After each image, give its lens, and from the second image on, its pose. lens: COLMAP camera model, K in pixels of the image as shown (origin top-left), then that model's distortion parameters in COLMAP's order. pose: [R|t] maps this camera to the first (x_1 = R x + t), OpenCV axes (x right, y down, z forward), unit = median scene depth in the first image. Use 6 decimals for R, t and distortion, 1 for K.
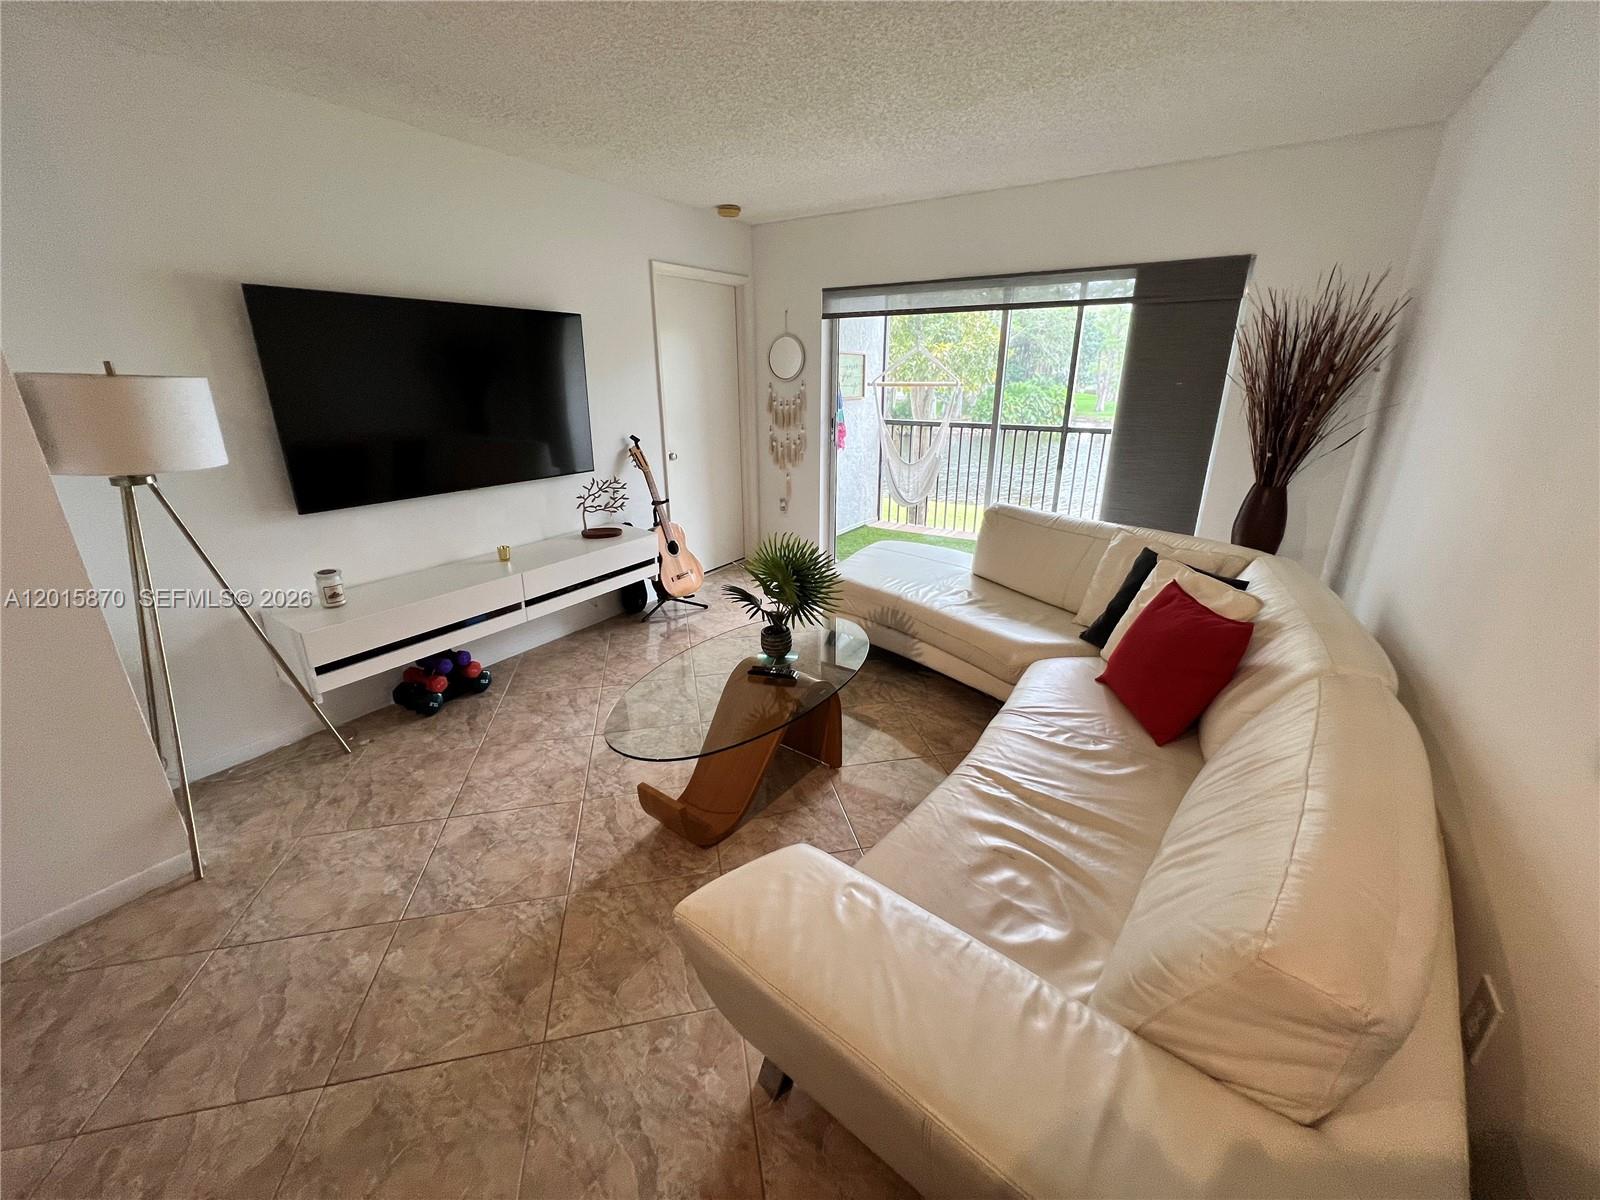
lens RADIAL K [[643.3, 0, 800.4], [0, 643.3, 595.5], [0, 0, 1]] dist [-0.003866, -0.000490]
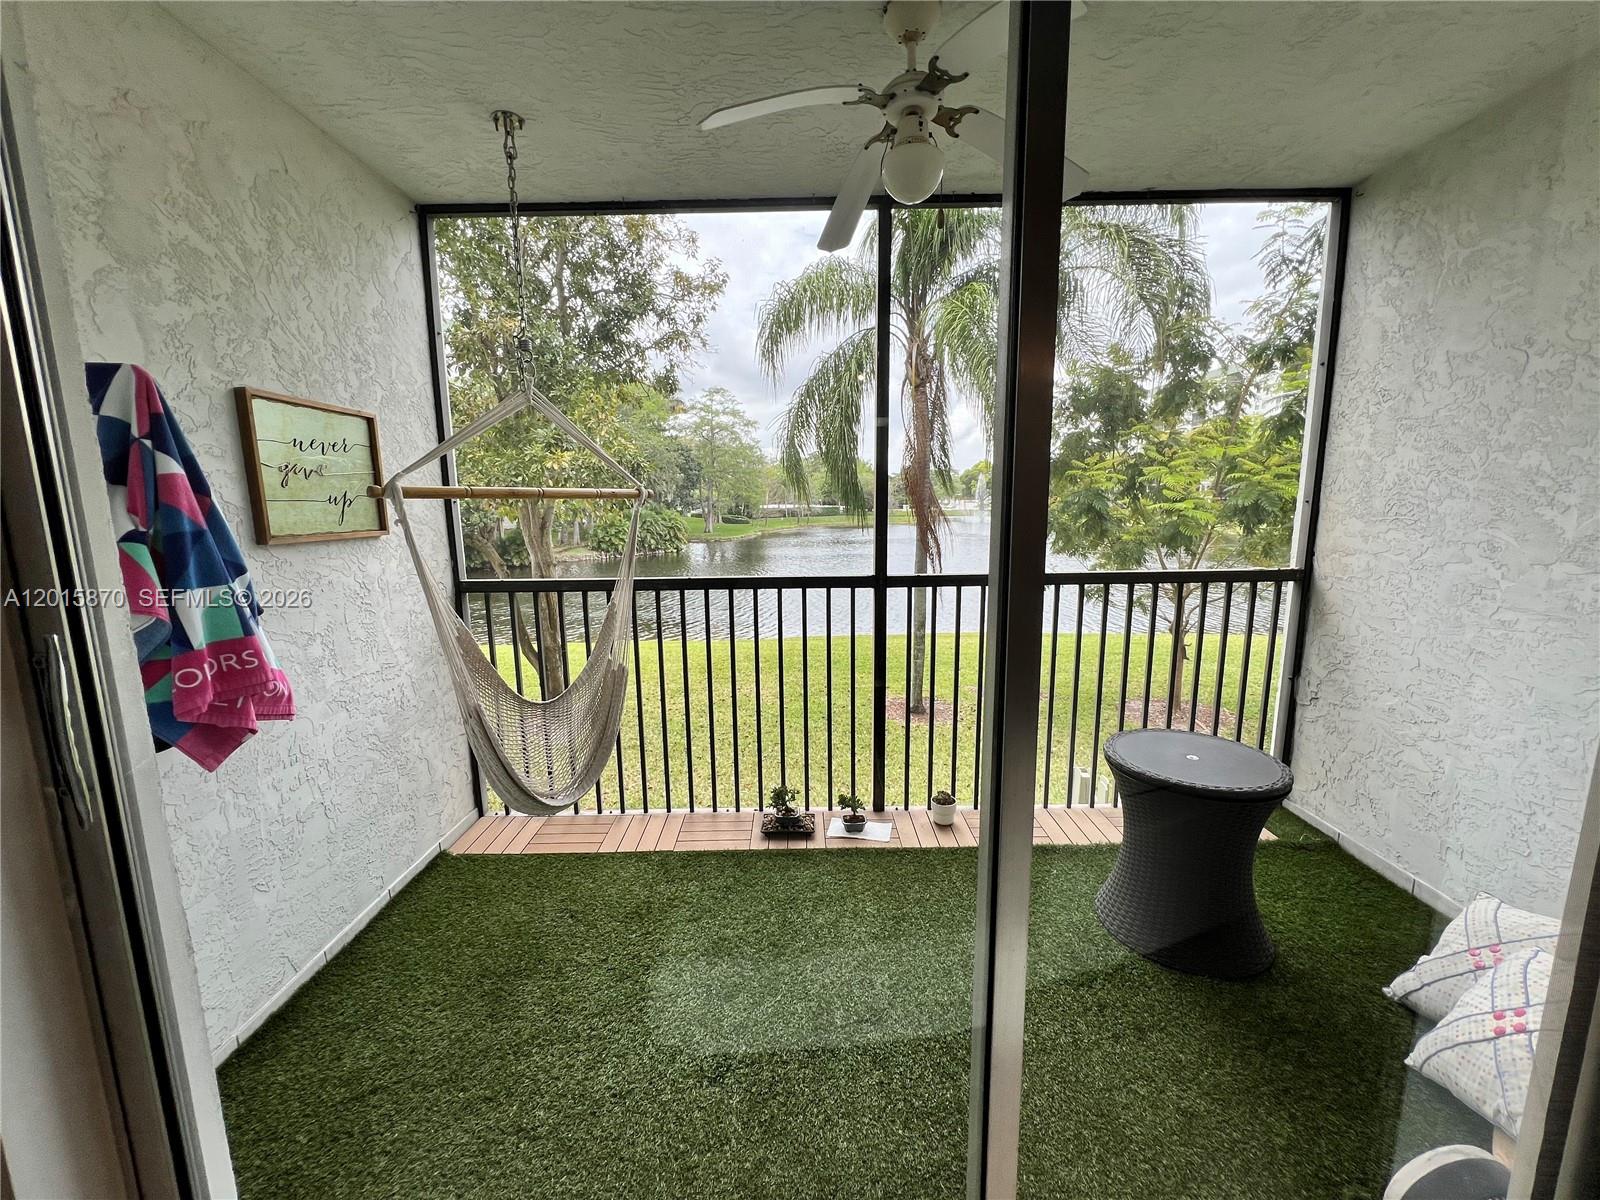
lens RADIAL K [[643.3, 0, 798.9], [0, 643.3, 601.6], [0, 0, 1]] dist [-0.003866, -0.000490]
pose [[0.841291, -0.097771, 0.531667, 0.098734], [0.190085, 0.974204, -0.121632, -0.183450], [-0.506060, 0.203390, 0.838174, 0.592671]]
